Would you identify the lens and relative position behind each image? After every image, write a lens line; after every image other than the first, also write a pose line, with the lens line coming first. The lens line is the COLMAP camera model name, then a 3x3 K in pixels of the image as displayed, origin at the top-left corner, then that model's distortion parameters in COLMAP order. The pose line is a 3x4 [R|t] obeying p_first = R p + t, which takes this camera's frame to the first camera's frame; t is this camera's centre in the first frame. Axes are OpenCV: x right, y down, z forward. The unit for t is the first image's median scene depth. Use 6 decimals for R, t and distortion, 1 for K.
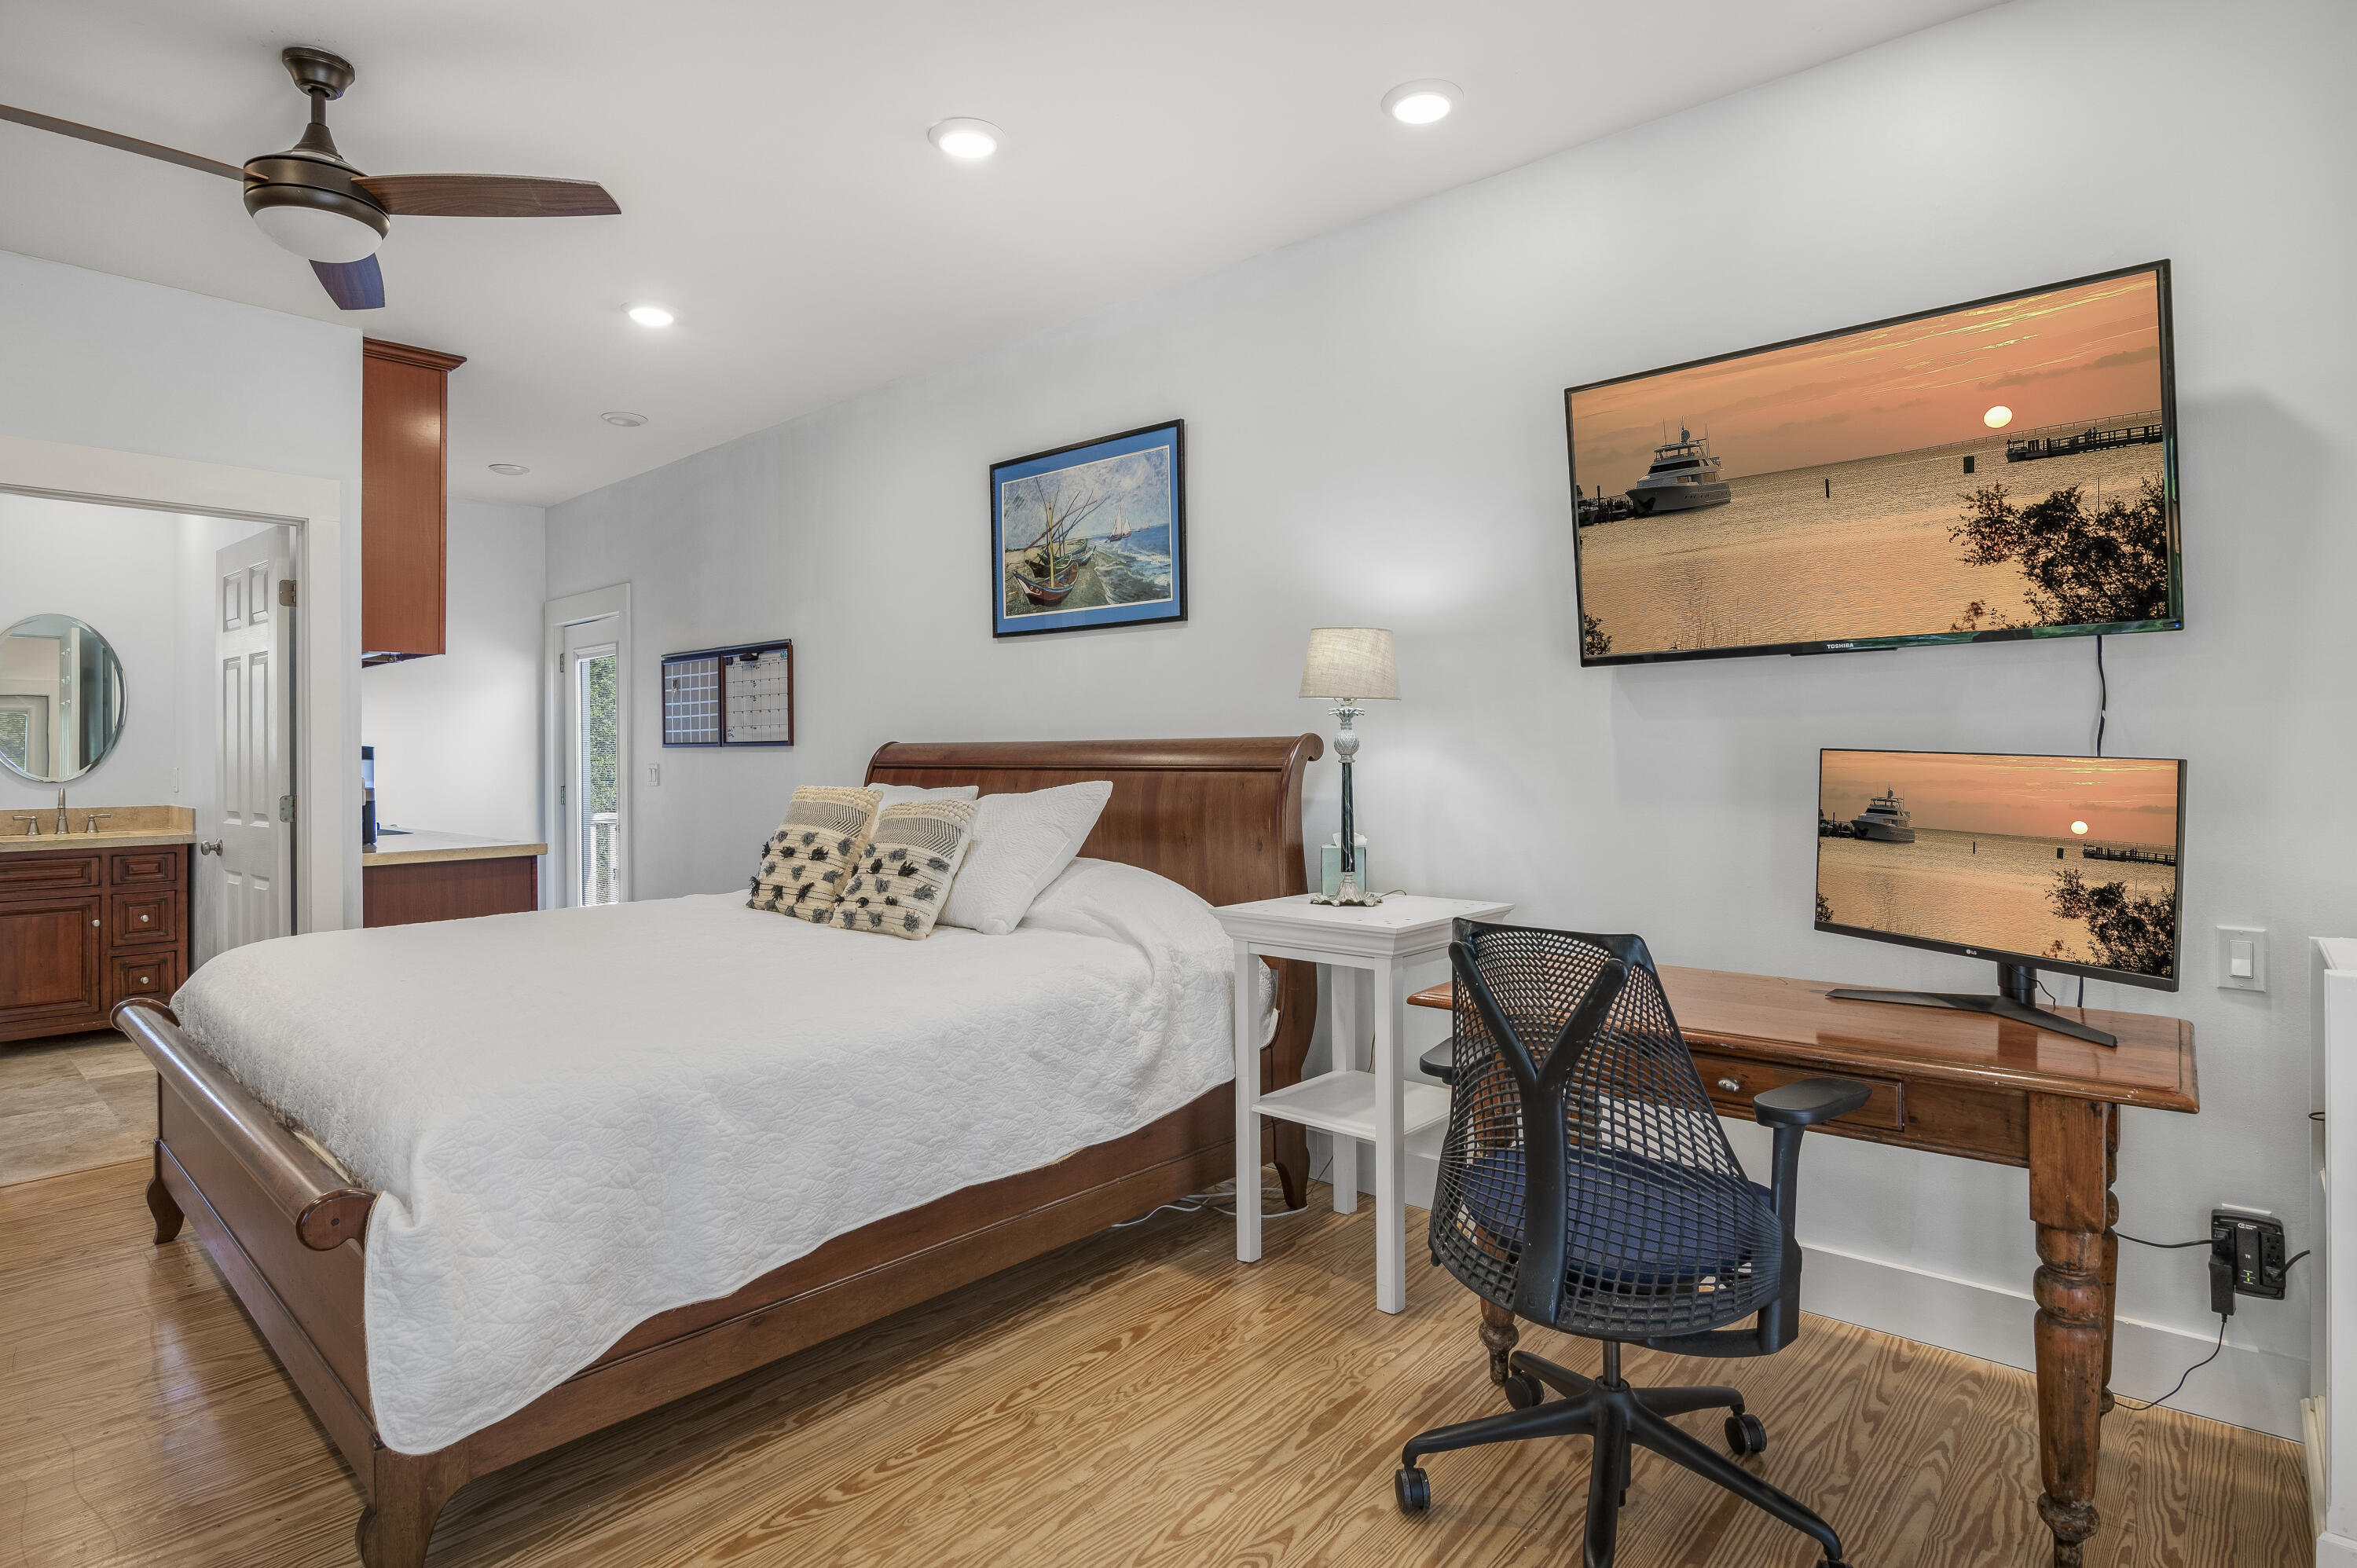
lens RADIAL K [[1207.9, 0, 1179.6], [0, 1207.9, 708.8], [0, 0, 1]] dist [-0.010596, -0.000466]
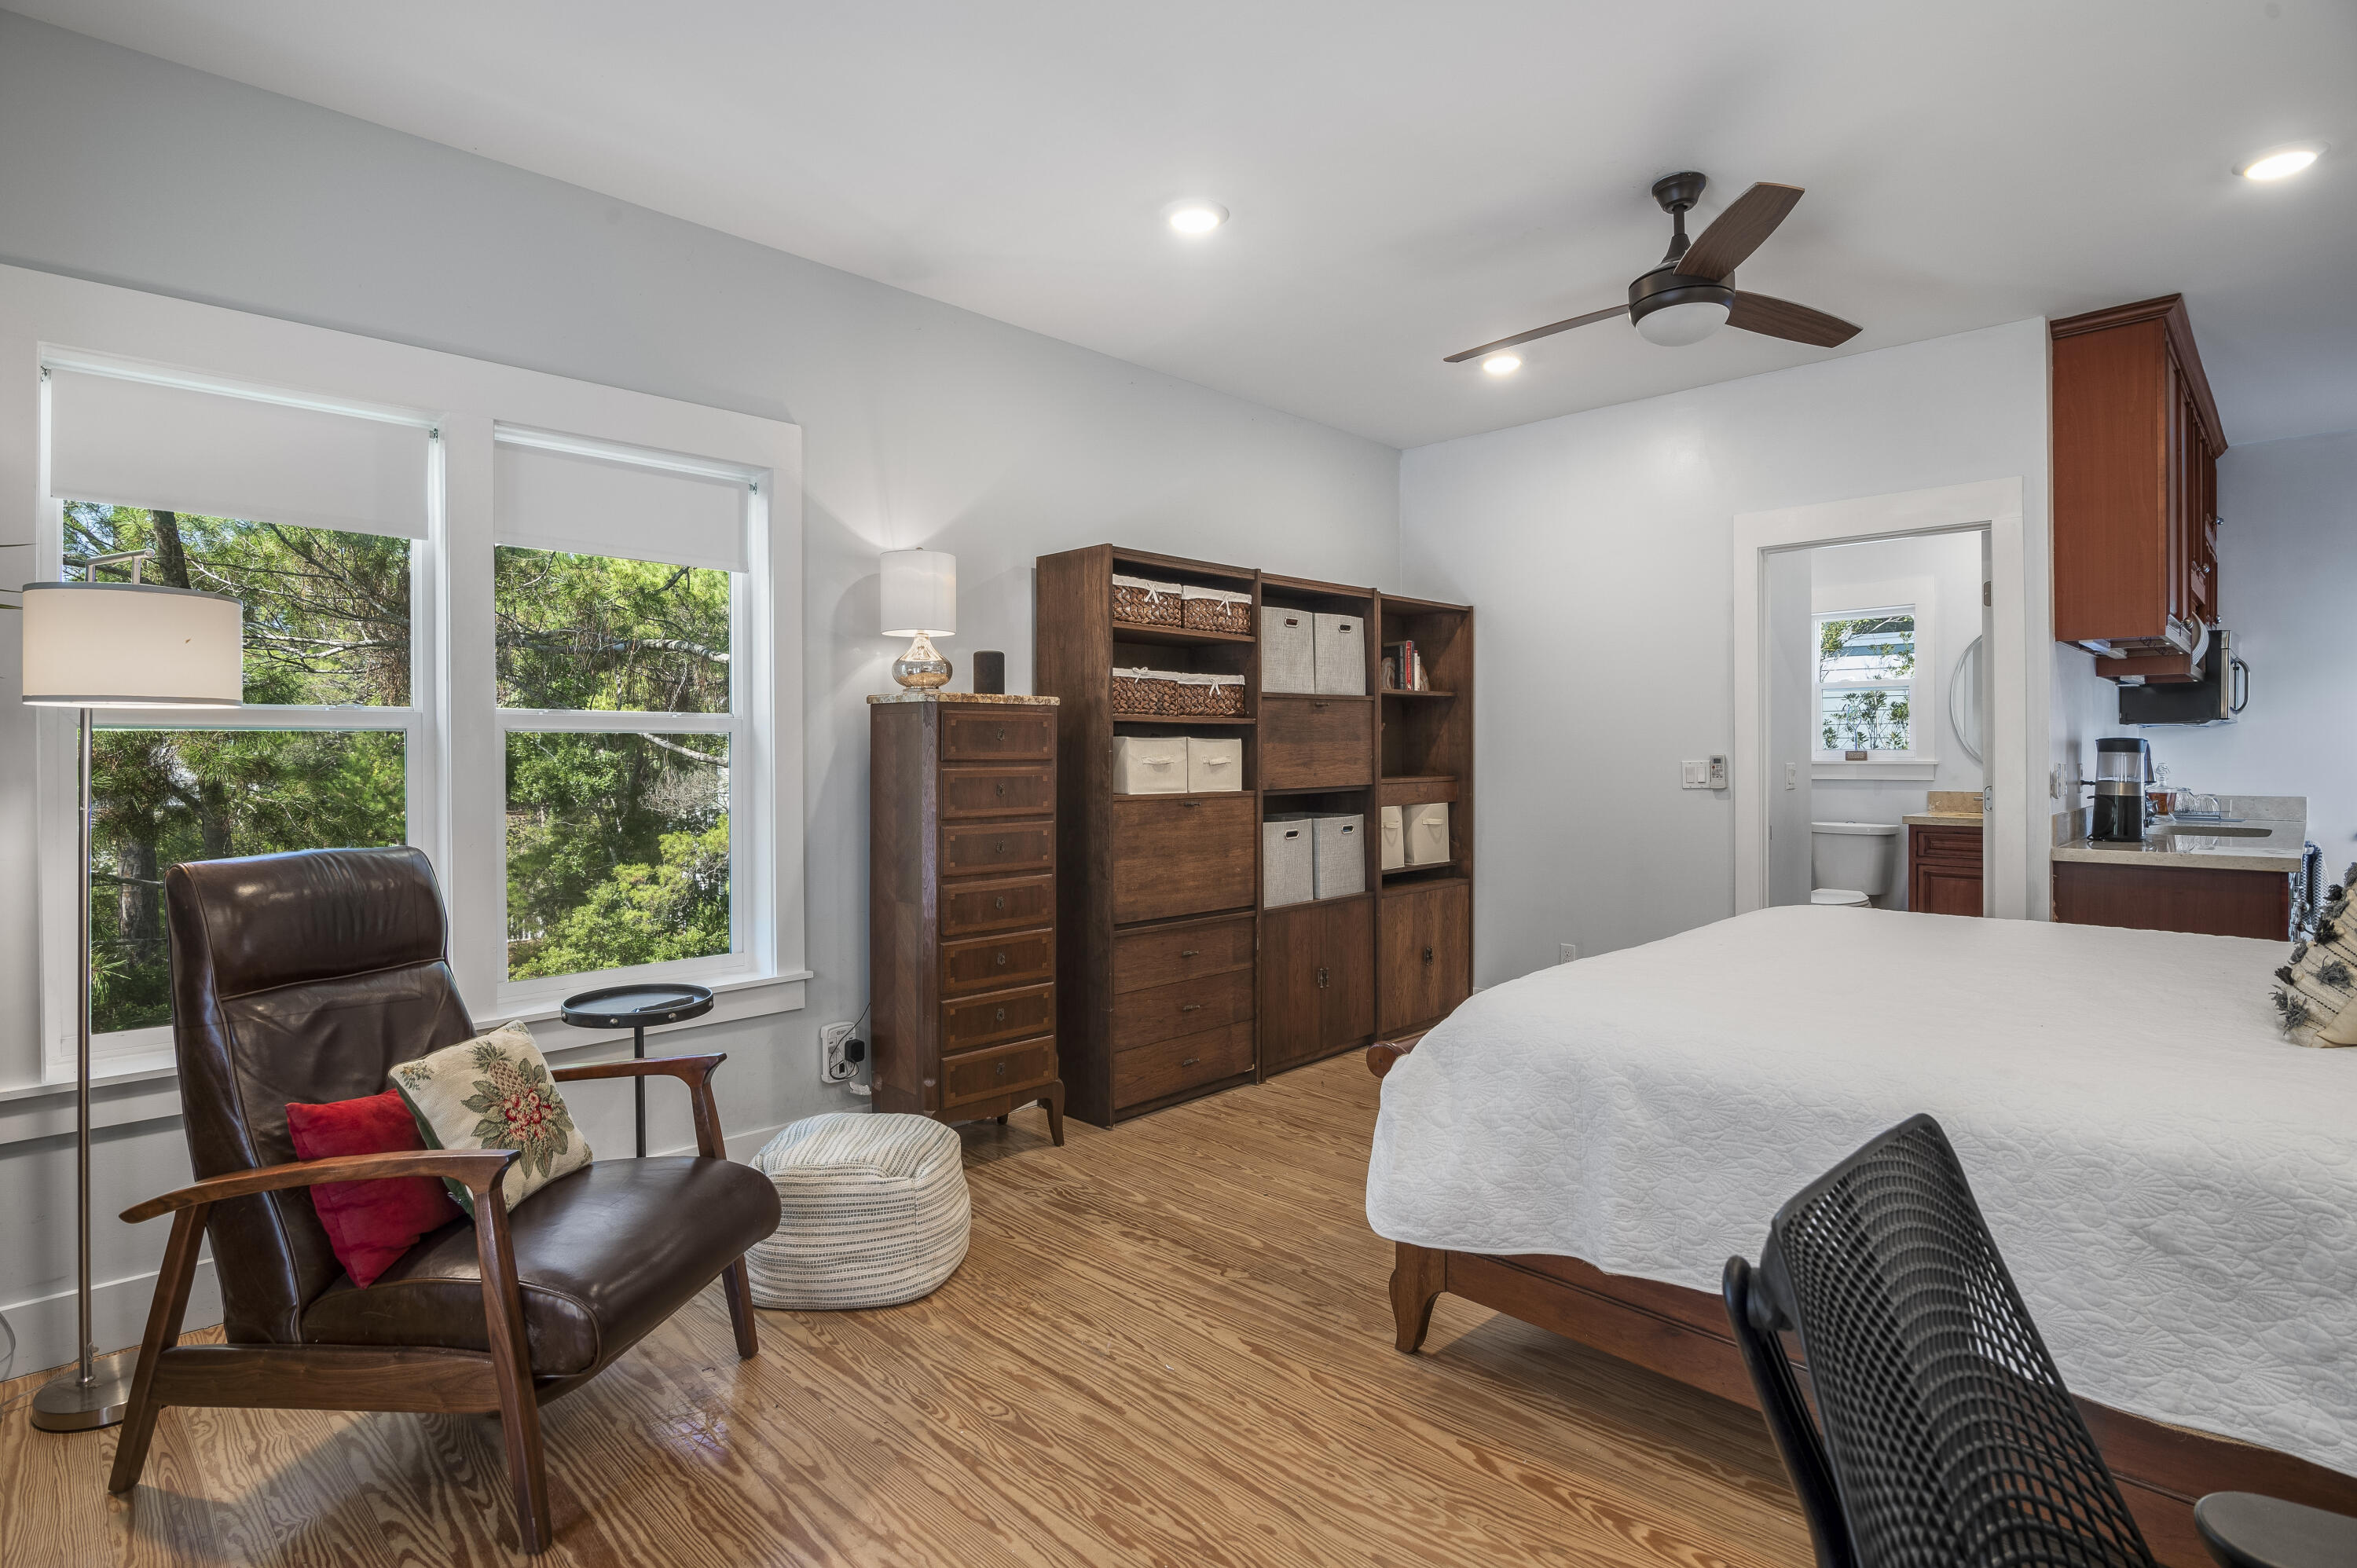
lens RADIAL K [[1159.5, 0, 1181.7], [0, 1159.5, 745.4], [0, 0, 1]] dist [-0.002393, -0.000277]
pose [[-0.041265, 0.000901, -0.999148, 0.478797], [0.038425, 0.999261, -0.000686, 0.015324], [0.998409, -0.038420, -0.041269, 0.522518]]
